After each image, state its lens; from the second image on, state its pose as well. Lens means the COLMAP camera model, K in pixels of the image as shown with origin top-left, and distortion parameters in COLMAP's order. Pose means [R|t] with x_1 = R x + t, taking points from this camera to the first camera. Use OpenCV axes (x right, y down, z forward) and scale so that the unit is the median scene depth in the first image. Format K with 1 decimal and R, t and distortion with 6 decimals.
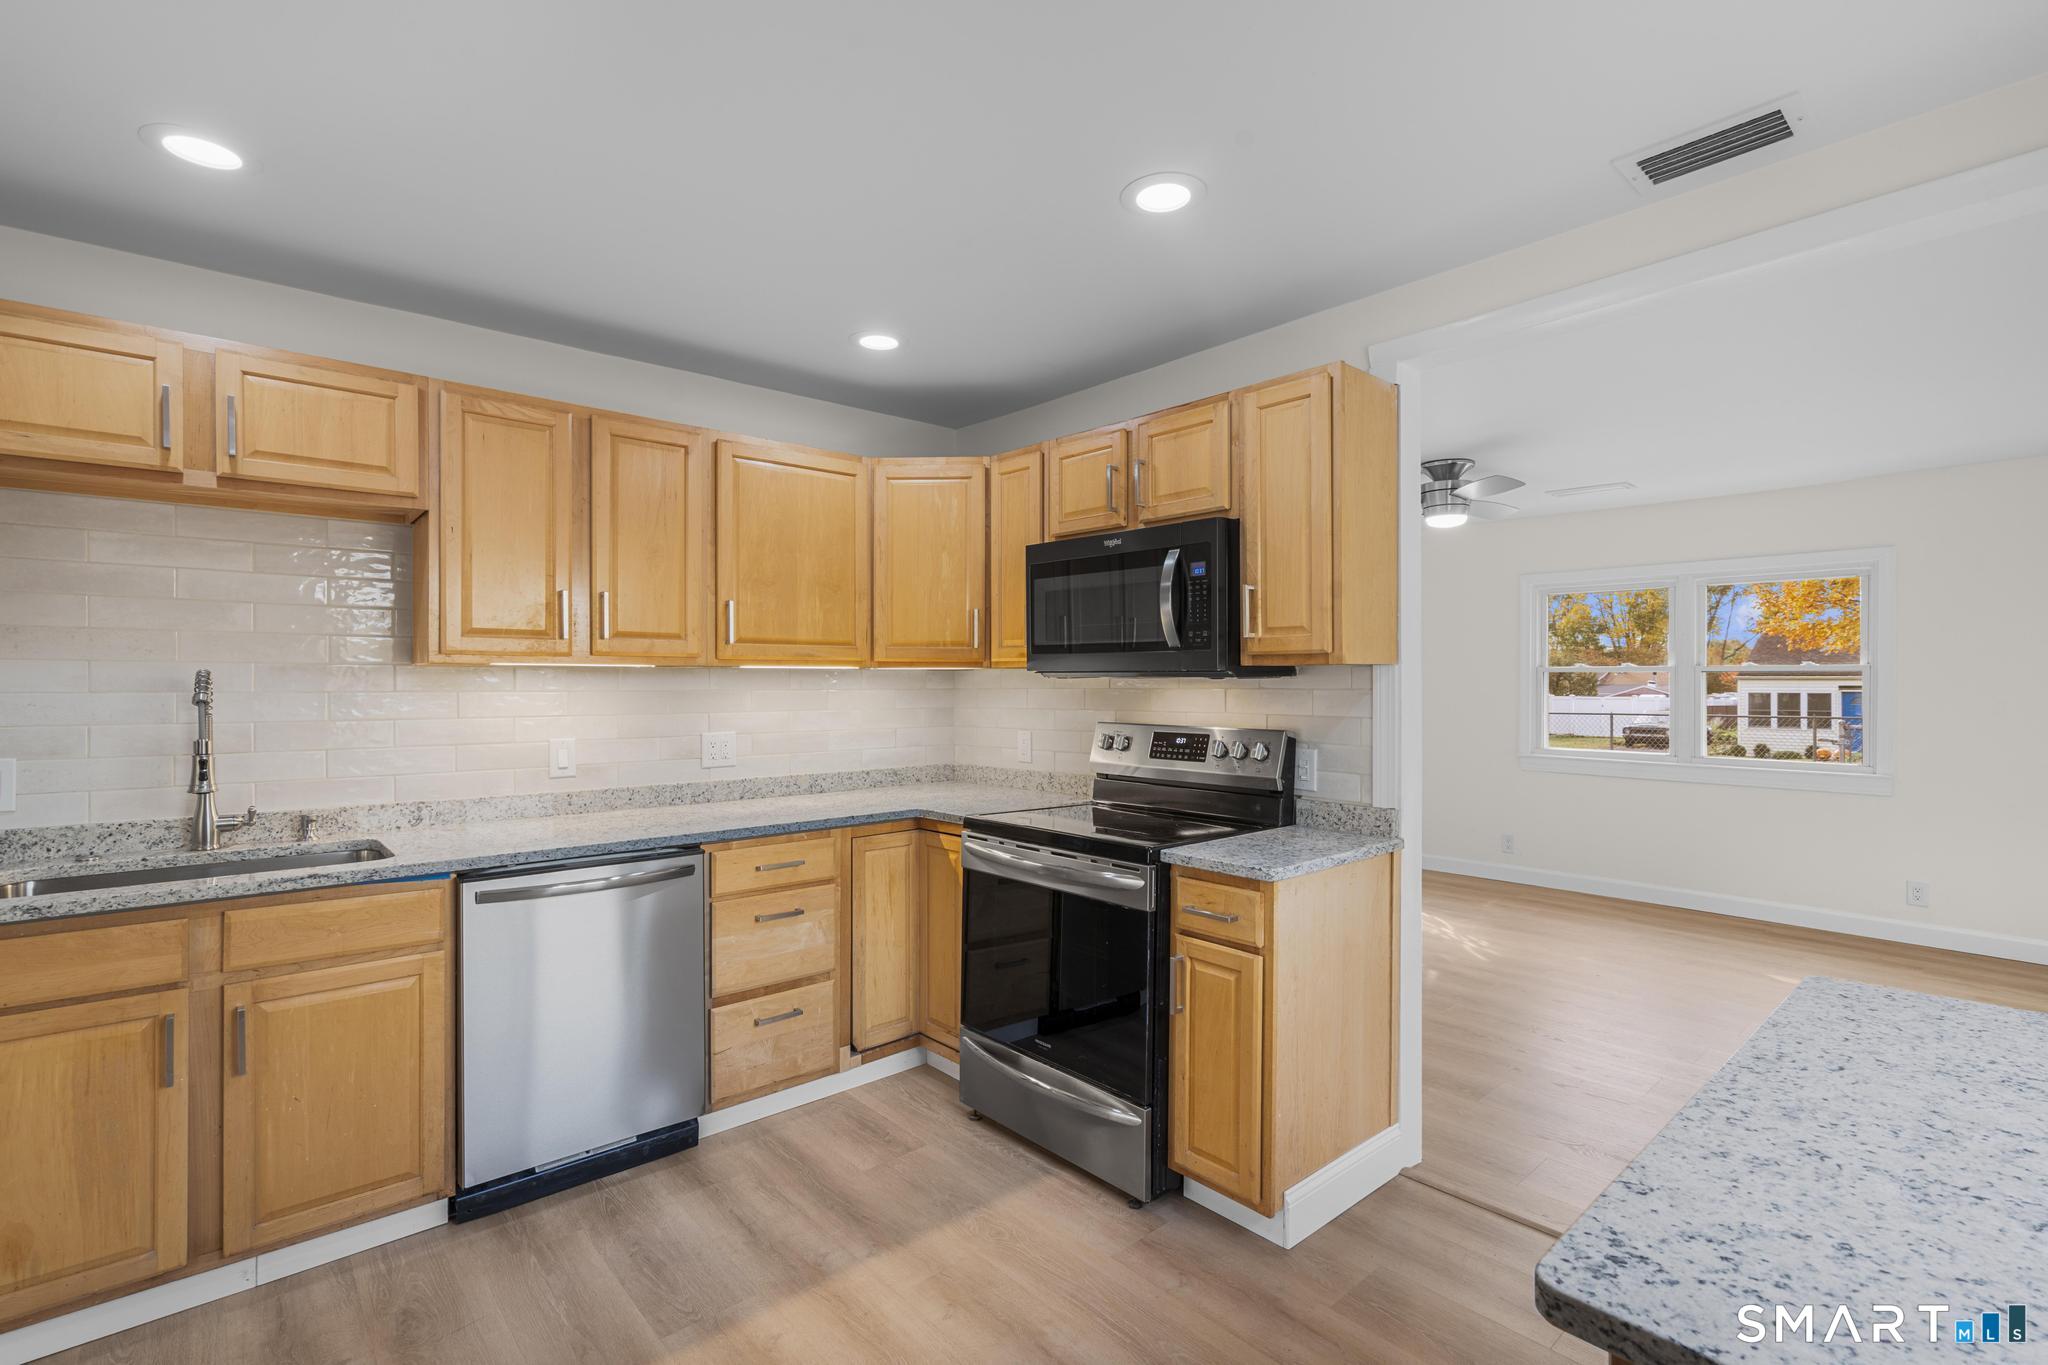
lens RADIAL K [[932.2, 0, 1023.6], [0, 932.2, 689.6], [0, 0, 1]] dist [-0.010544, 0.006128]
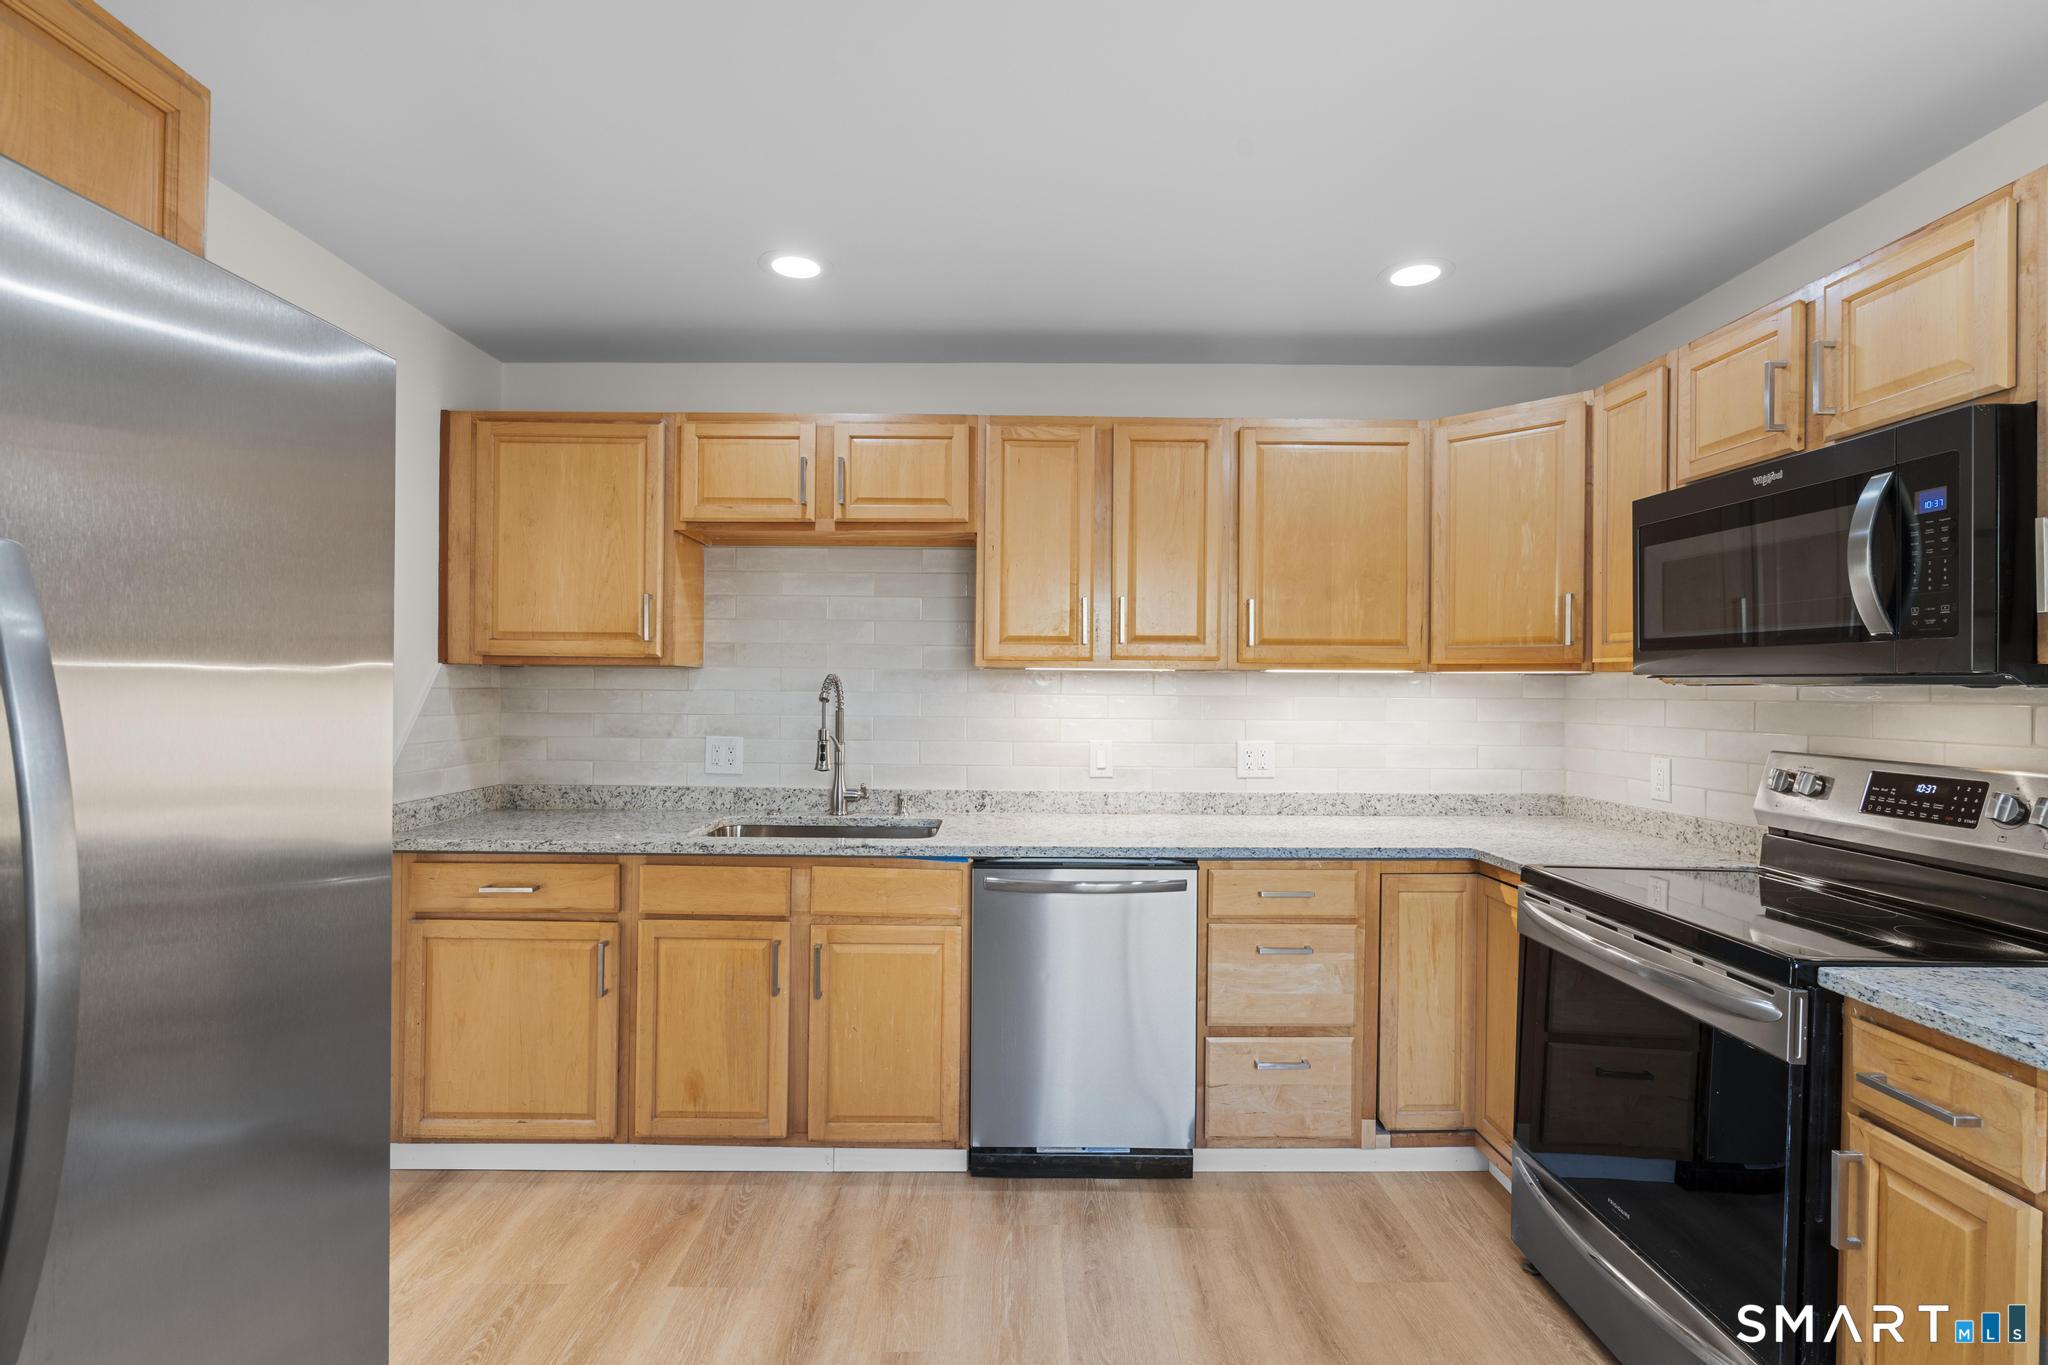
lens RADIAL K [[920.2, 0, 1025.3], [0, 920.2, 688.0], [0, 0, 1]] dist [-0.011980, 0.005954]
pose [[0.757484, 0.007820, -0.652807, 0.123999], [-0.013374, 0.999904, -0.003540, -0.001237], [0.652717, 0.011412, 0.757516, 0.178038]]
